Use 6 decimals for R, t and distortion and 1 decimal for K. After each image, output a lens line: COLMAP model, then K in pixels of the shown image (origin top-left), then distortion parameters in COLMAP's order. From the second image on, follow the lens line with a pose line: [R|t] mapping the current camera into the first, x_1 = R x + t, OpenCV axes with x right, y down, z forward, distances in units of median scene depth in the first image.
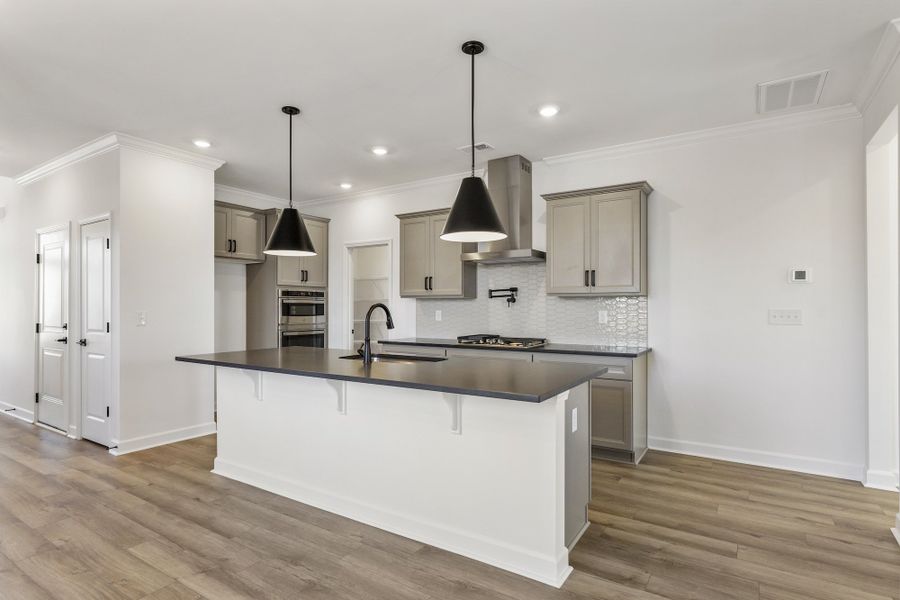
lens RADIAL K [[471.2, 0, 450.0], [0, 471.2, 300.0], [0, 0, 1]] dist [-0.000290, -0.000016]
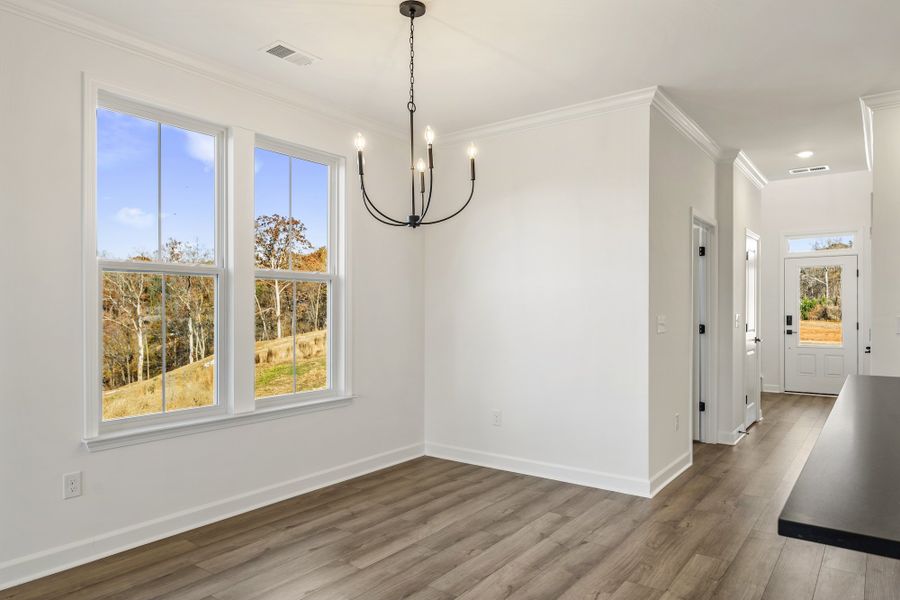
lens RADIAL K [[579.9, 0, 451.3], [0, 579.9, 308.5], [0, 0, 1]] dist [0.001283, 0.000508]
pose [[-0.062004, -0.000131, -0.998076, 0.452766], [0.009078, 0.999959, -0.000696, 0.007551], [0.998035, -0.009104, -0.062000, 0.453542]]
